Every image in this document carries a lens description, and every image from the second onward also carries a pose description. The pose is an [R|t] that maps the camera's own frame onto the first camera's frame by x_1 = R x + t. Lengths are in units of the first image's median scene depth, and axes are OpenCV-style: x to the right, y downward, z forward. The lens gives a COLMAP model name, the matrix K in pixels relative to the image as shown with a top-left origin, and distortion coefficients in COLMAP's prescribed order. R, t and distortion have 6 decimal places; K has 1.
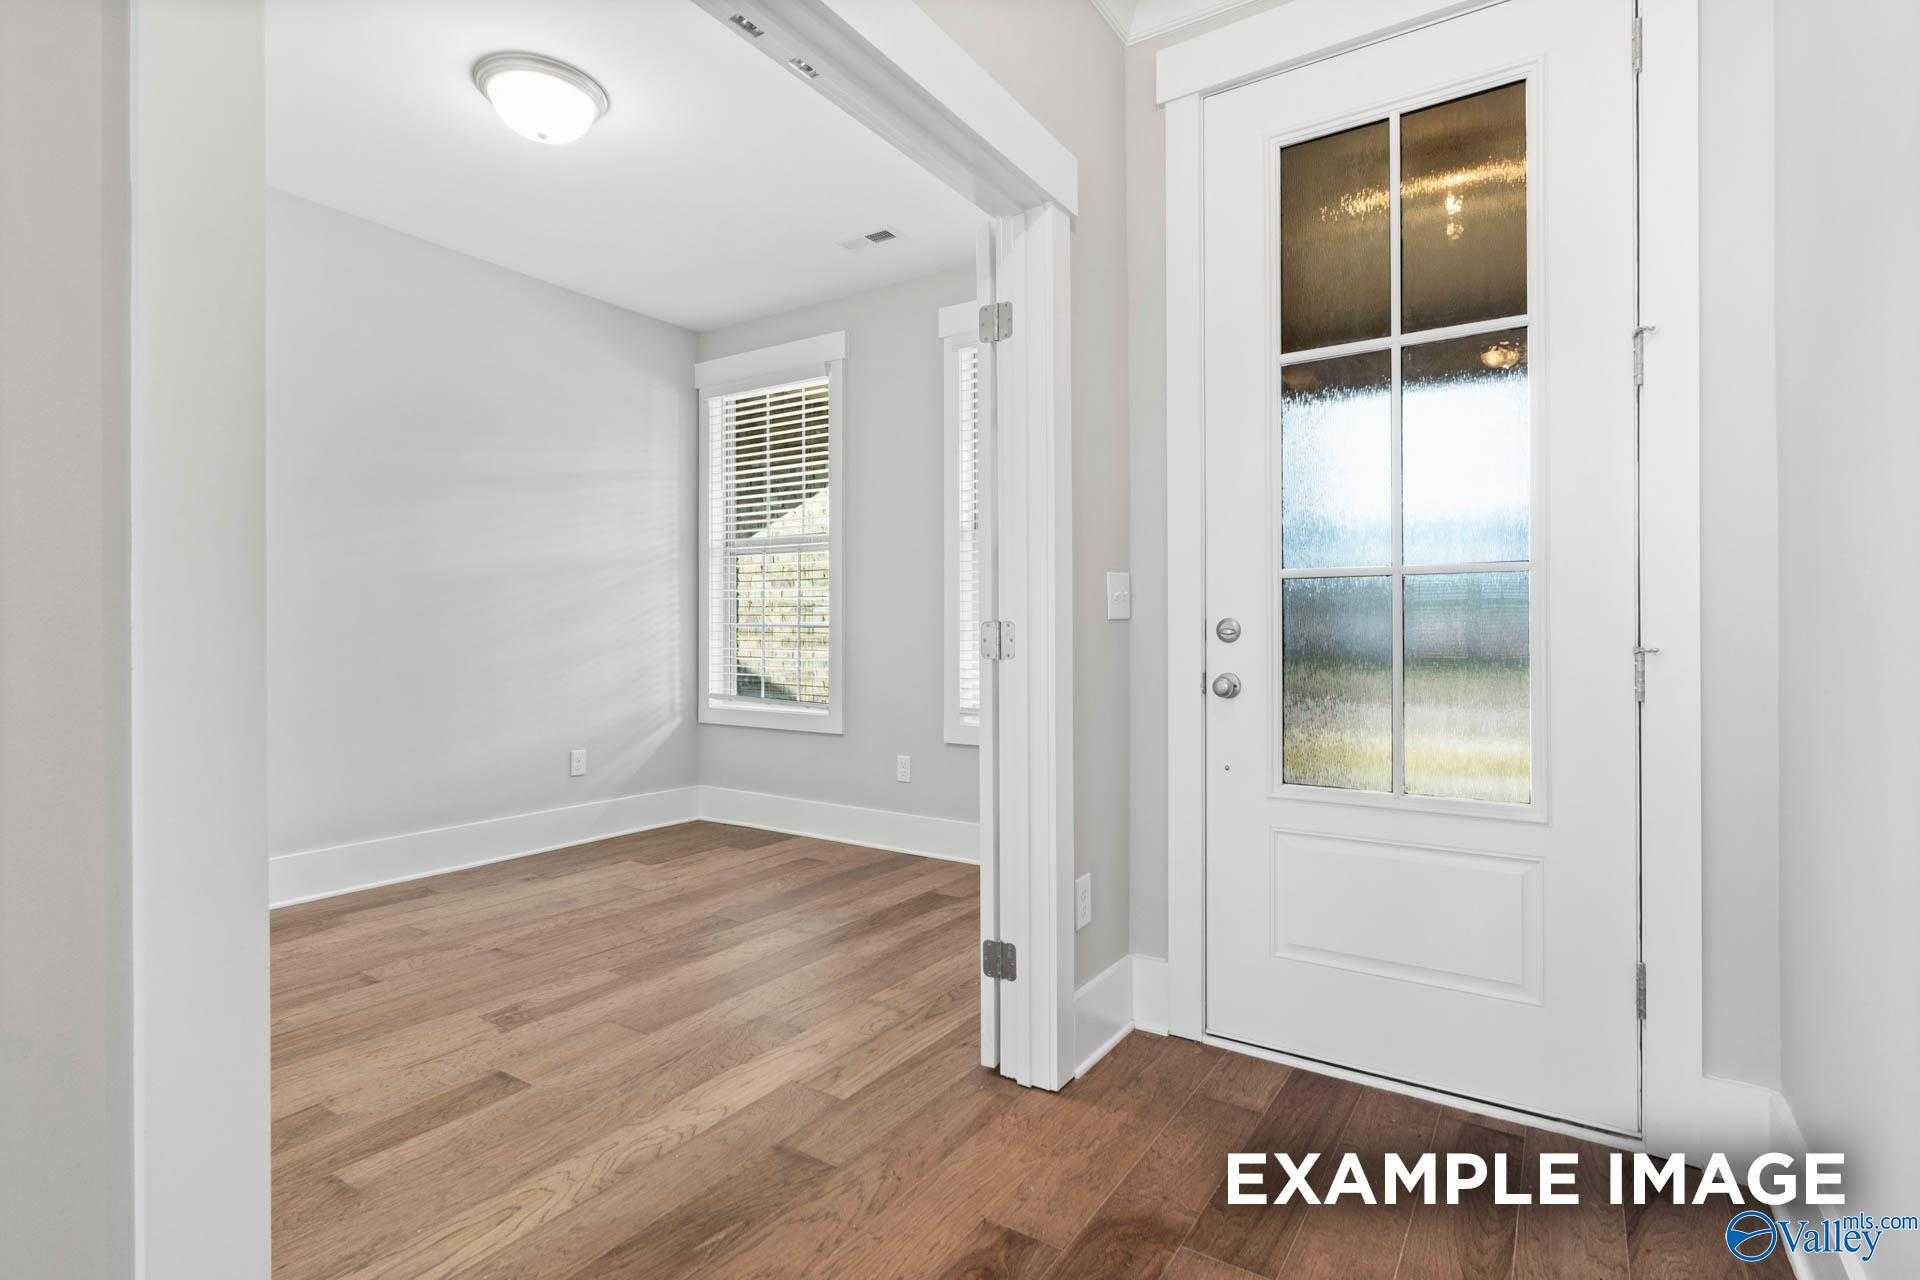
lens RADIAL K [[932.3, 0, 956.2], [0, 932.3, 633.6], [0, 0, 1]] dist [0.001858, 0.000353]
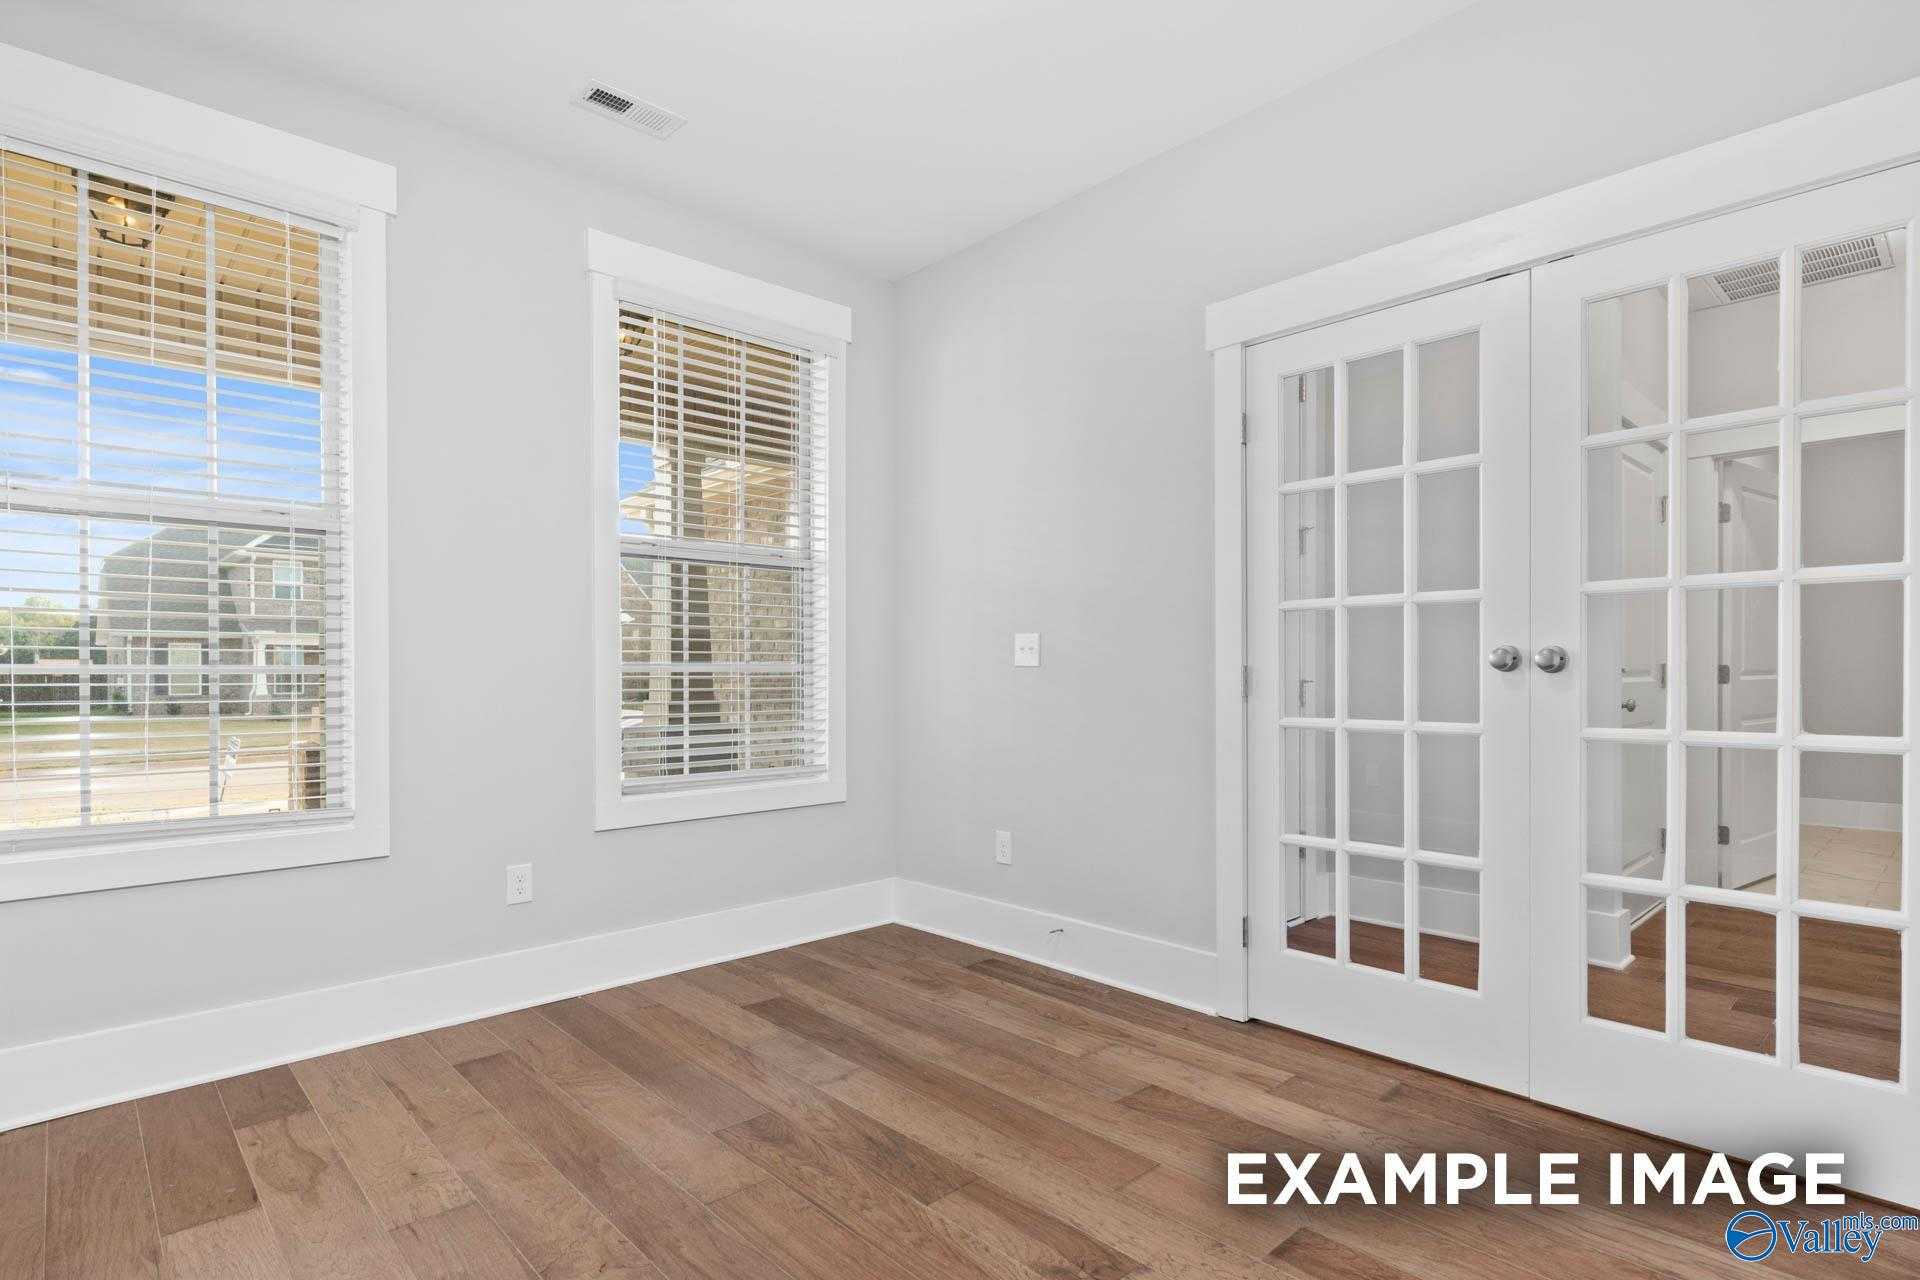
lens RADIAL K [[932.3, 0, 956.2], [0, 932.3, 633.6], [0, 0, 1]] dist [0.001858, 0.000353]
pose [[0.242845, 0.044304, 0.969053, -0.892109], [0.010084, 0.998787, -0.048191, -0.005179], [-0.970013, 0.021475, 0.242103, 0.711878]]
